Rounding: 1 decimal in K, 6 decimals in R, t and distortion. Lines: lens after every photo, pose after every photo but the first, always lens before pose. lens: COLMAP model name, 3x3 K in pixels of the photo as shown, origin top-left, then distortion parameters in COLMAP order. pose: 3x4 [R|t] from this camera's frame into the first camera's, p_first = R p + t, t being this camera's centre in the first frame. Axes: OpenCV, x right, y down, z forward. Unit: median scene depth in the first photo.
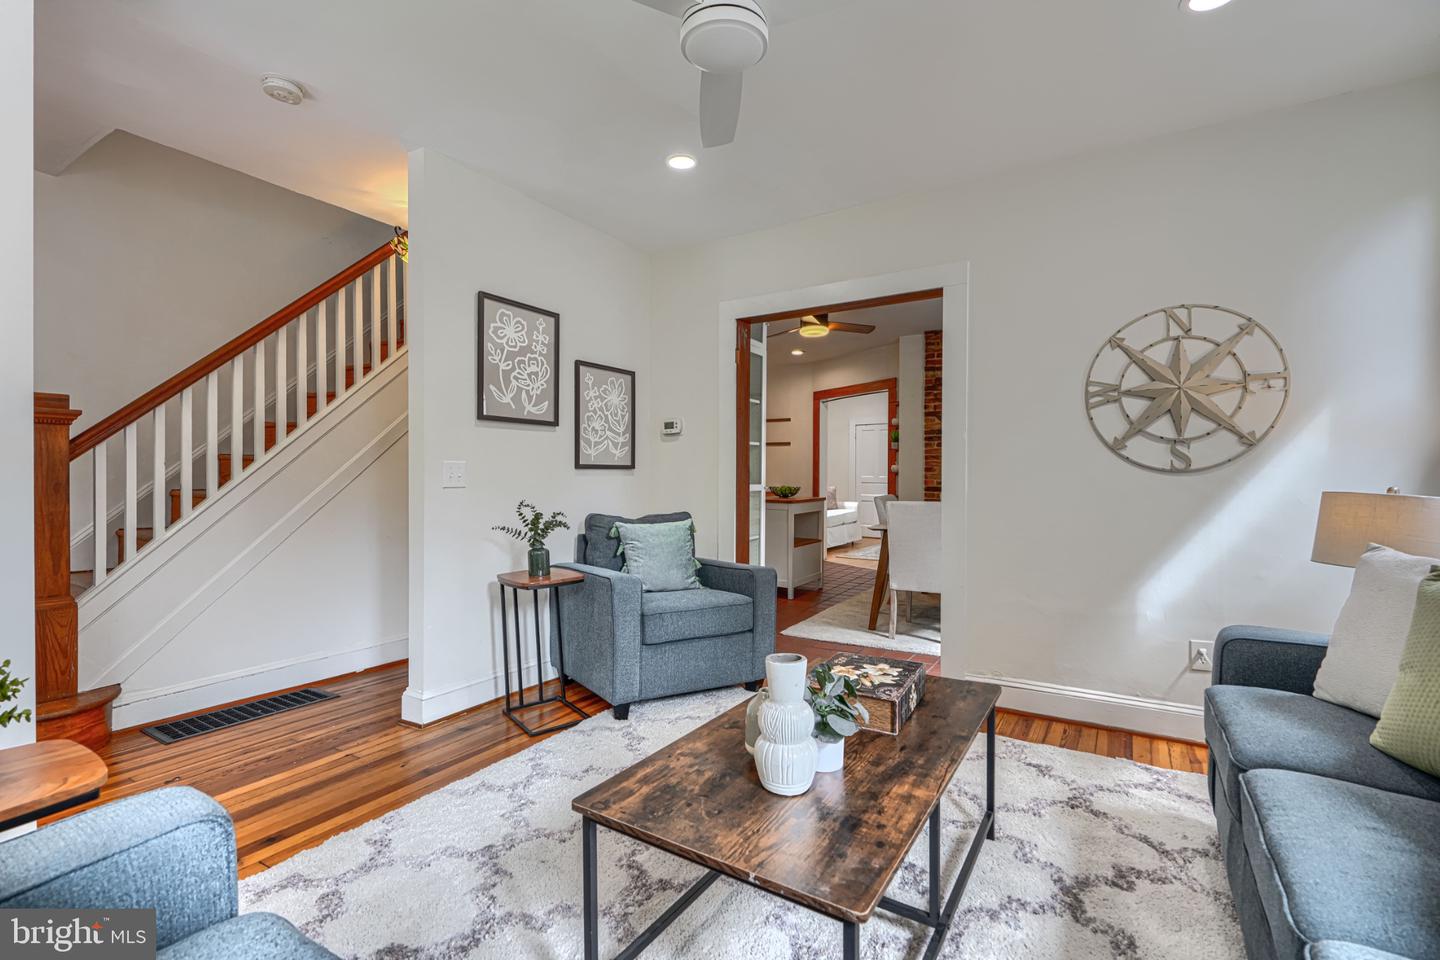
lens RADIAL K [[662.8, 0, 715.9], [0, 662.8, 480.0], [0, 0, 1]] dist [0.001198, 0.000008]
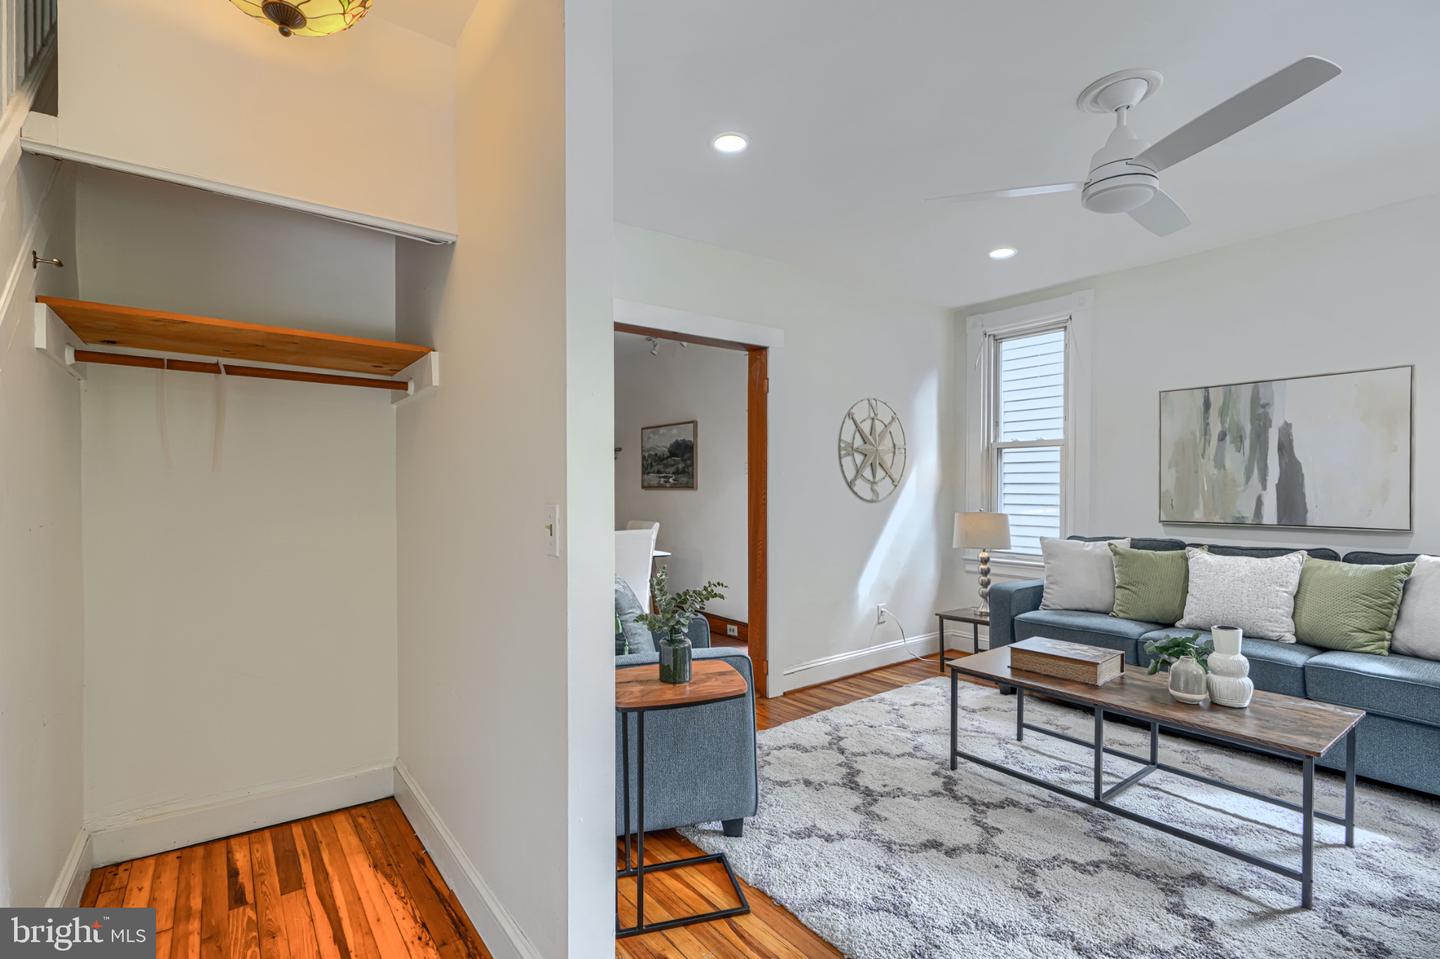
lens RADIAL K [[659.6, 0, 720.0], [0, 659.6, 492.4], [0, 0, 1]] dist [-0.002335, -0.000374]
pose [[0.342623, -0.008459, 0.939435, -0.918710], [0.005095, 0.999961, 0.007145, -0.047331], [-0.939459, 0.002339, 0.342652, 0.793161]]
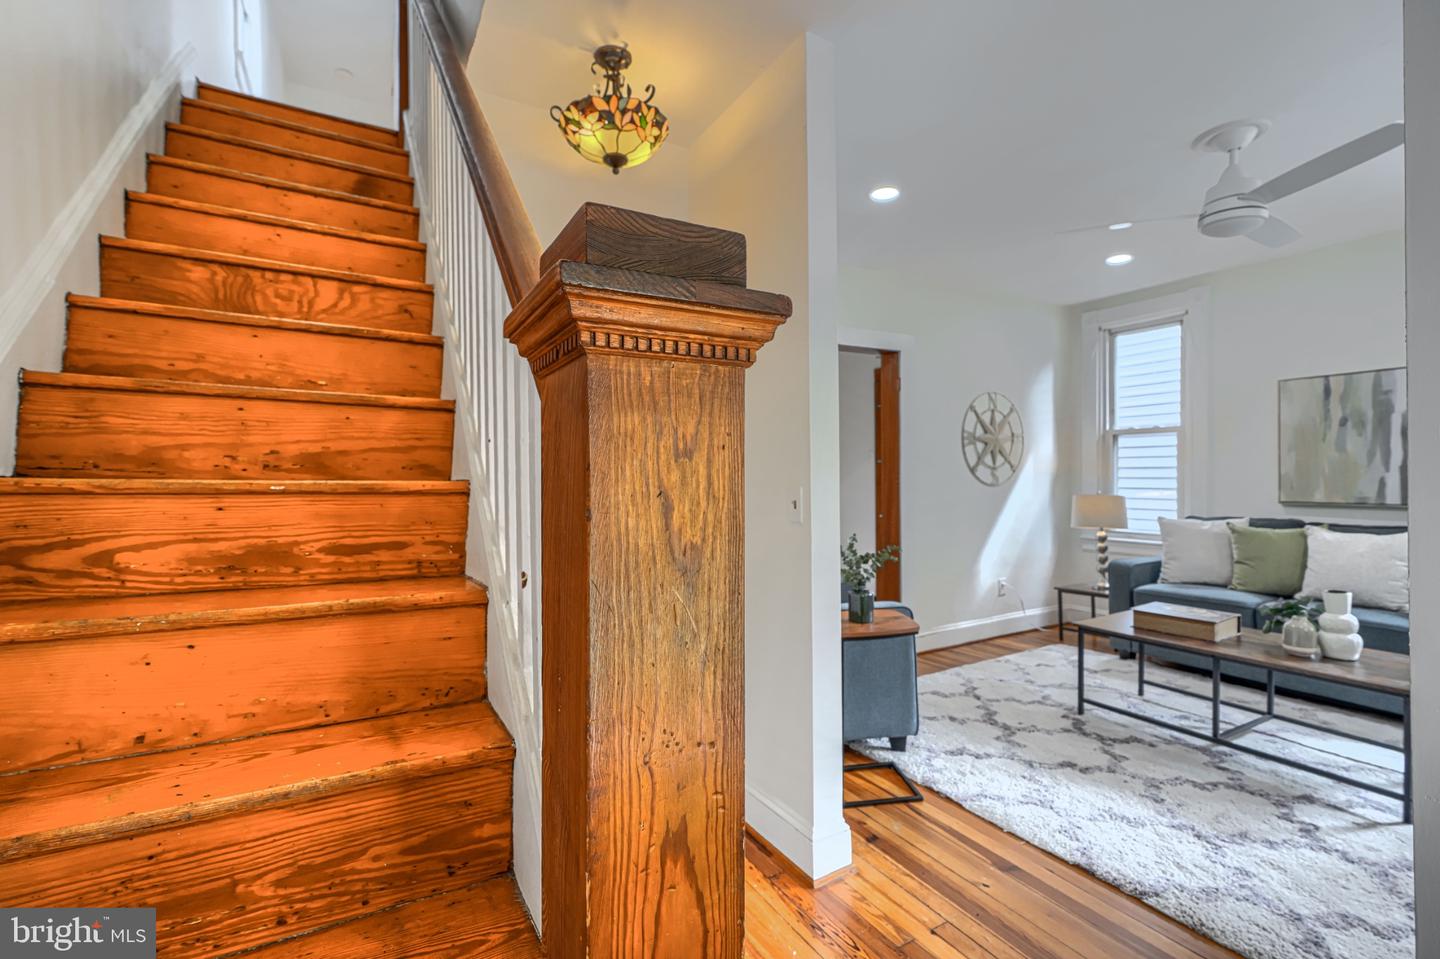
lens RADIAL K [[647.1, 0, 720.0], [0, 647.1, 479.5], [0, 0, 1]] dist [-0.001691, -0.000287]
pose [[0.467413, -0.012195, 0.883955, -1.160915], [0.013301, 0.999889, 0.006761, -0.049023], [-0.883939, 0.008598, 0.467523, 0.829250]]
